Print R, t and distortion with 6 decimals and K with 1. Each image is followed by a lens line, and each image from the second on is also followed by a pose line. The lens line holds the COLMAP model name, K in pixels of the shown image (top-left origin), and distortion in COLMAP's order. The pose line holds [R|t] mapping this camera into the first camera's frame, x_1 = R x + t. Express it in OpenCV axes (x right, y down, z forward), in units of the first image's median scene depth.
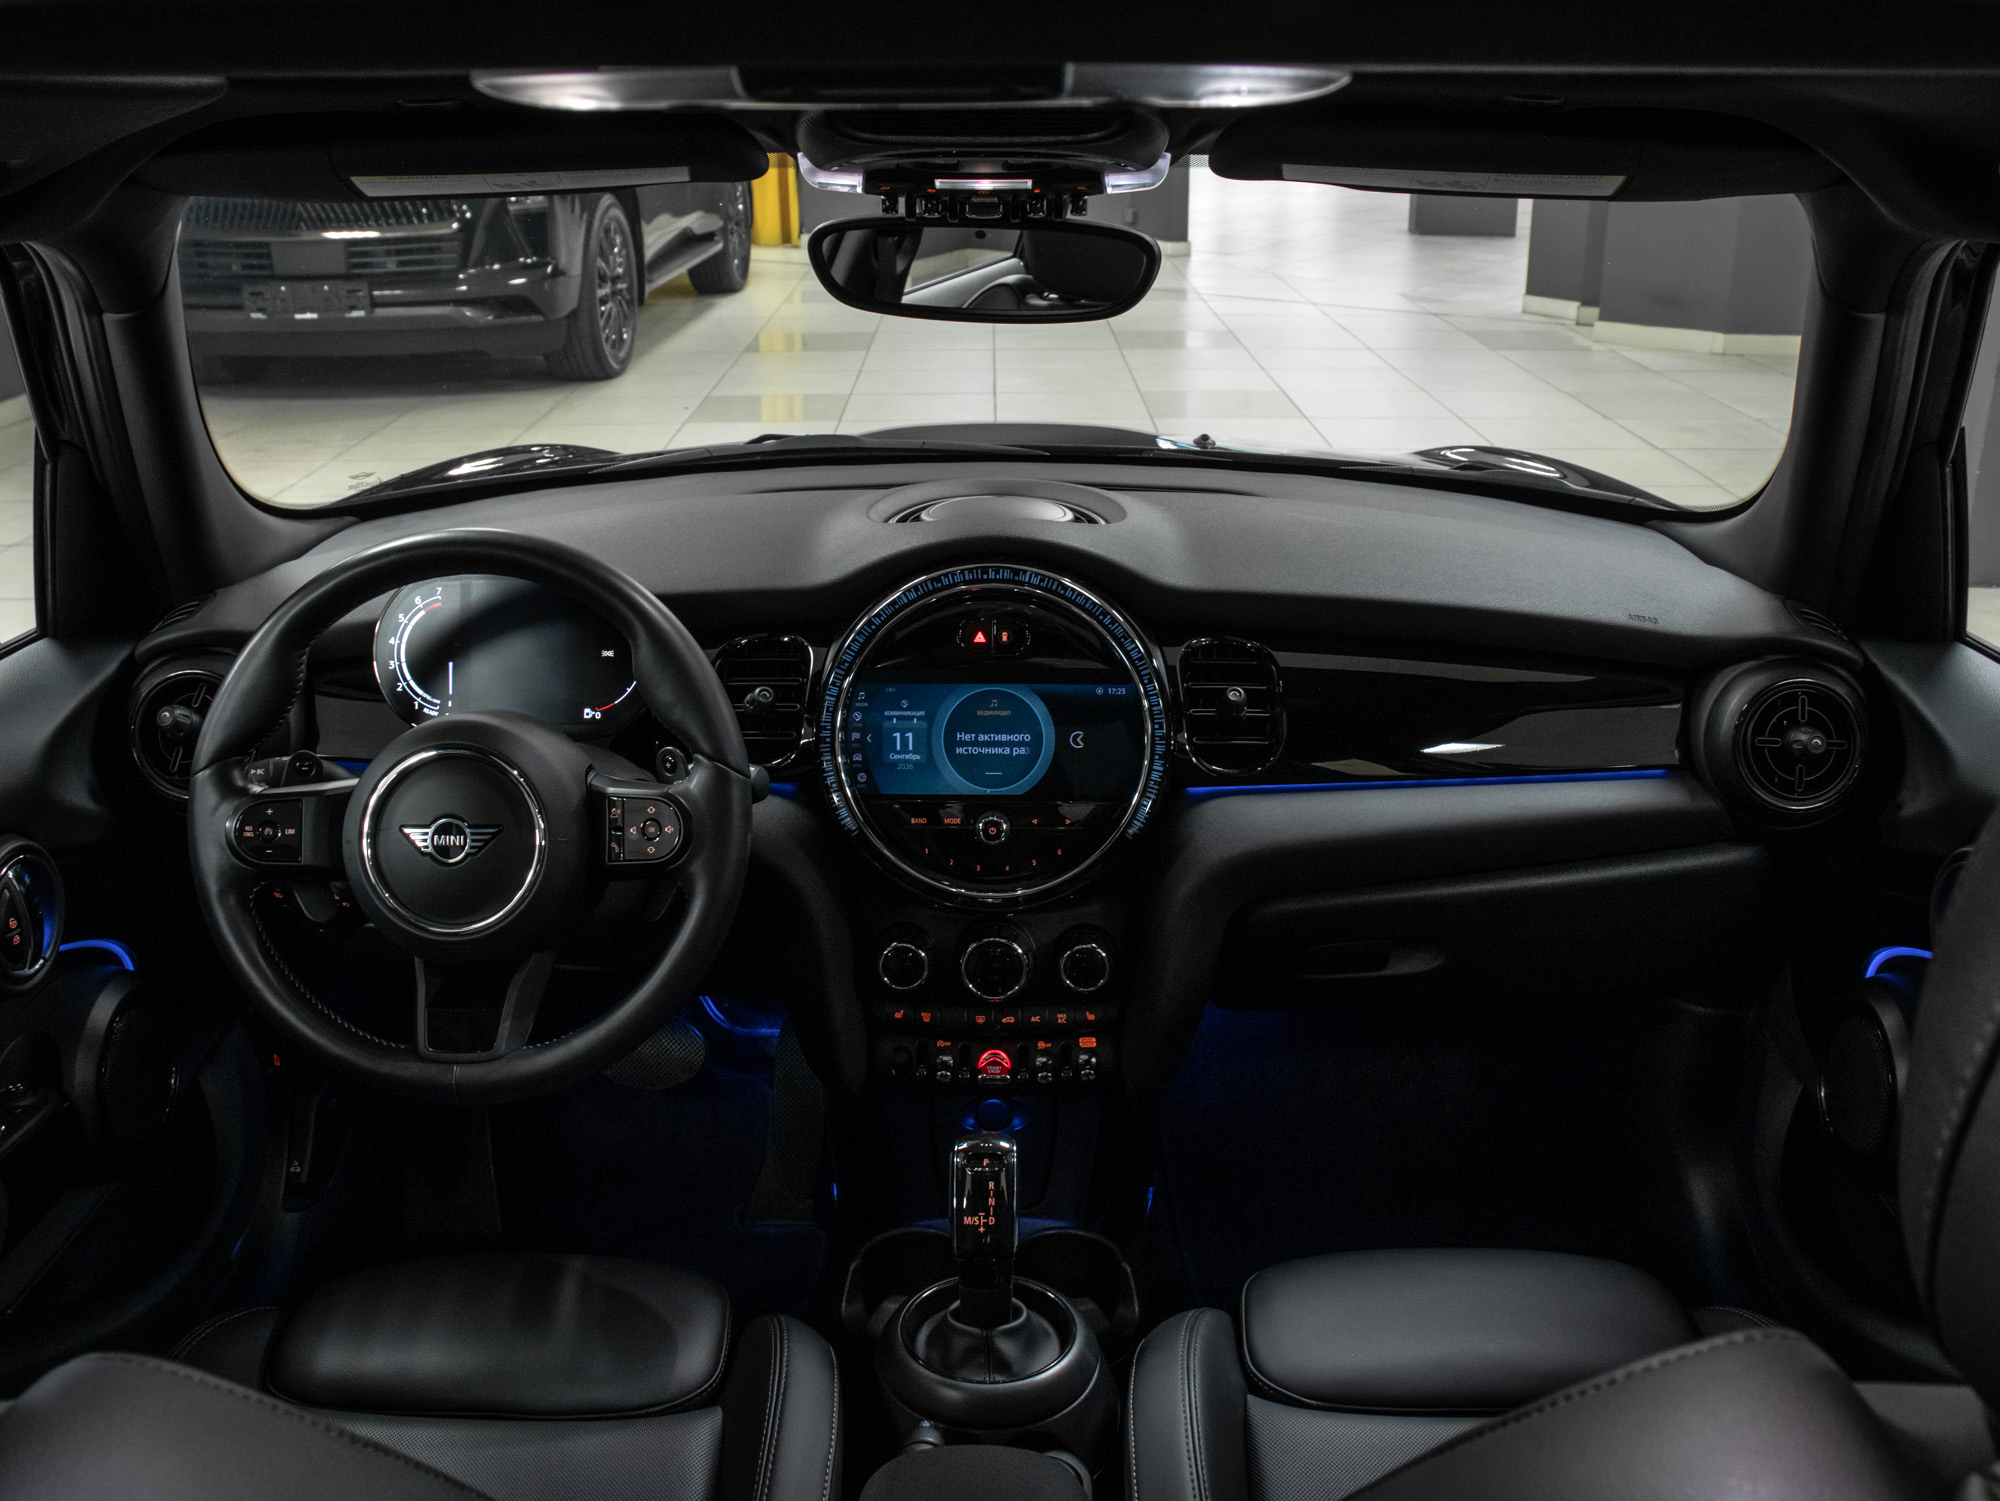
lens RADIAL K [[1915.4, 0, 1009.0], [0, 1915.4, 761.1], [0, 0, 1]] dist [-0.109822, 0.000000]
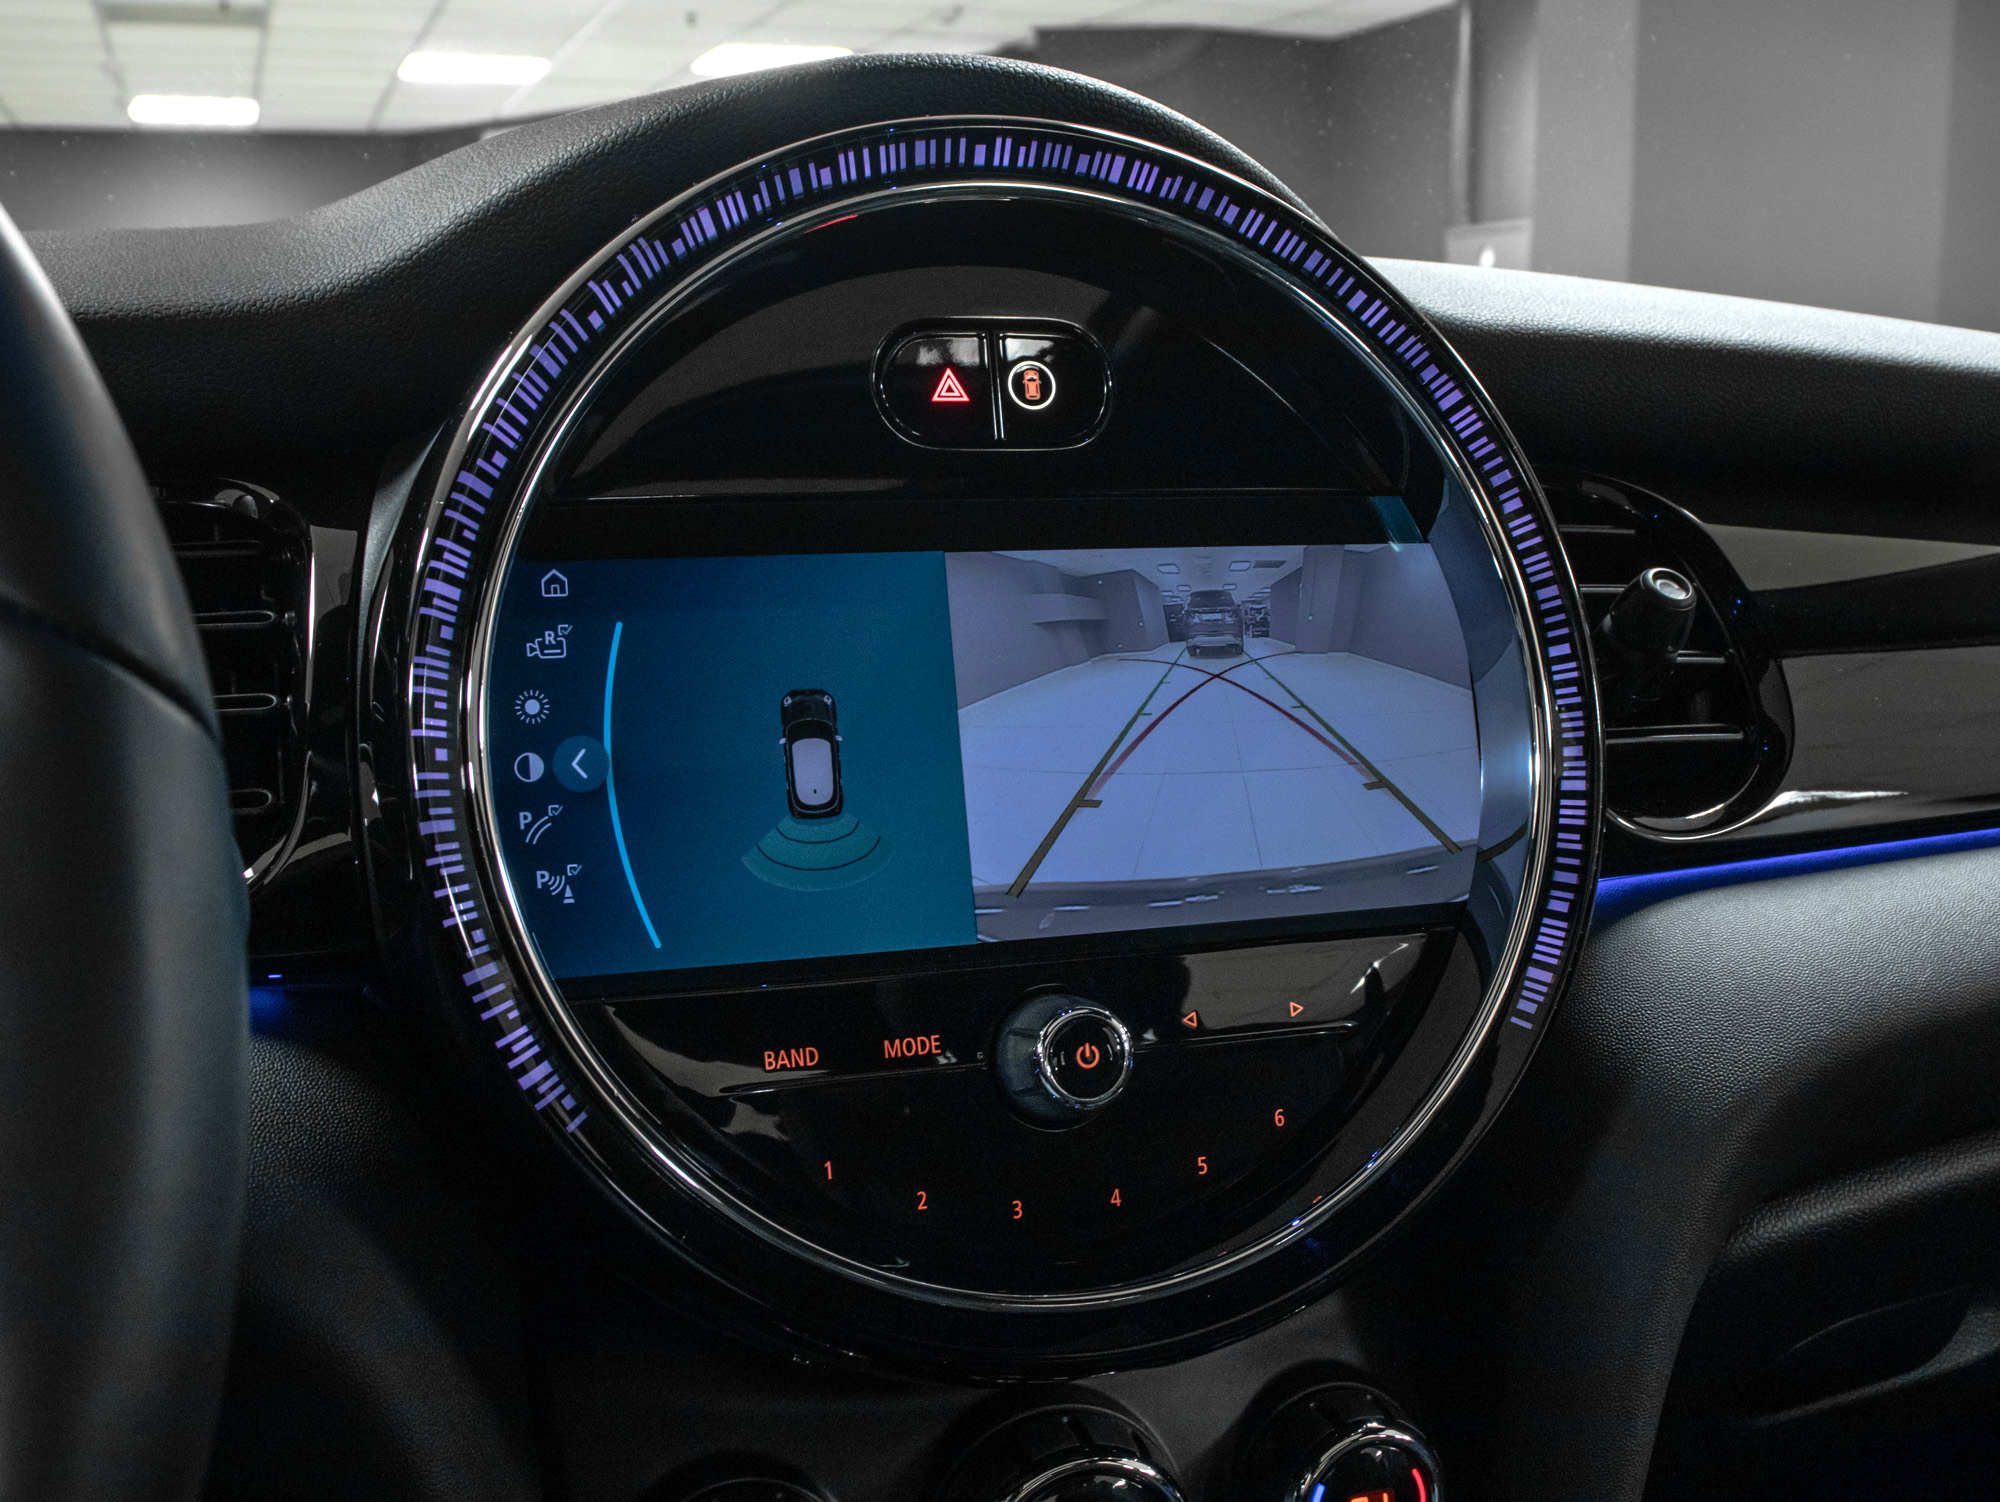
lens RADIAL K [[1915.4, 0, 995.2], [0, 1915.4, 757.8], [0, 0, 1]] dist [-0.109822, 0.000000]
pose [[0.933357, -0.049164, 0.355566, -0.112510], [0.125474, 0.972772, -0.194862, 0.045494], [-0.336304, 0.226490, 0.914113, 0.738180]]
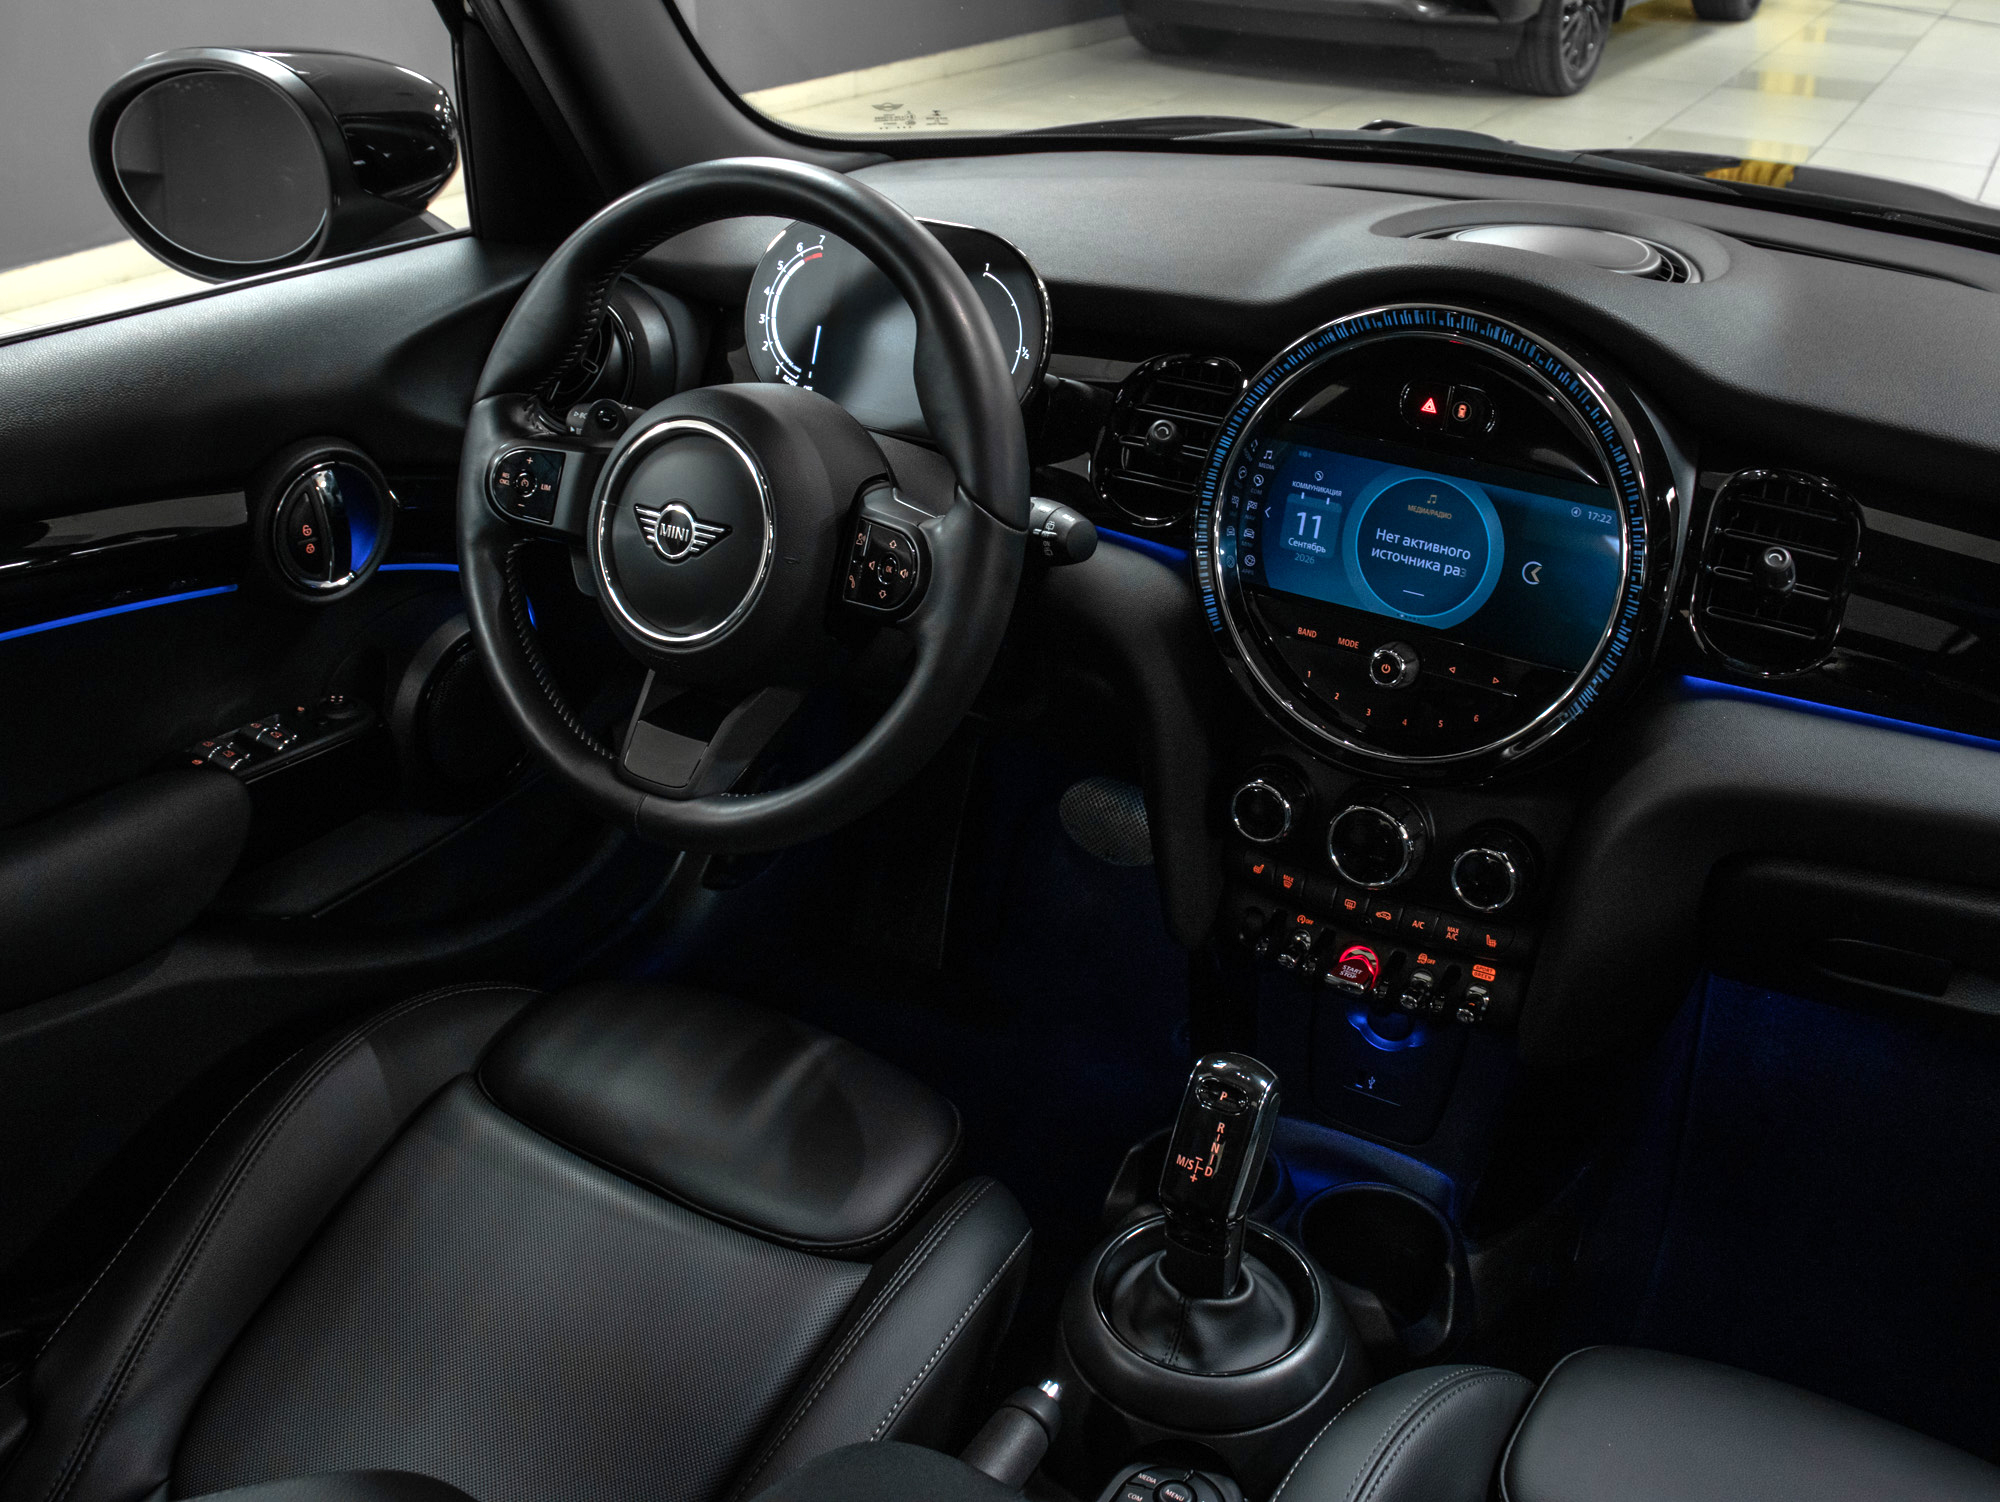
lens RADIAL K [[1915.4, 0, 998.5], [0, 1915.4, 751.6], [0, 0, 1]] dist [-0.109822, 0.000000]
pose [[0.867009, 0.248701, -0.431791, 0.184631], [-0.187108, 0.965619, 0.180473, -0.036910], [0.461829, -0.075680, 0.883734, 0.274467]]
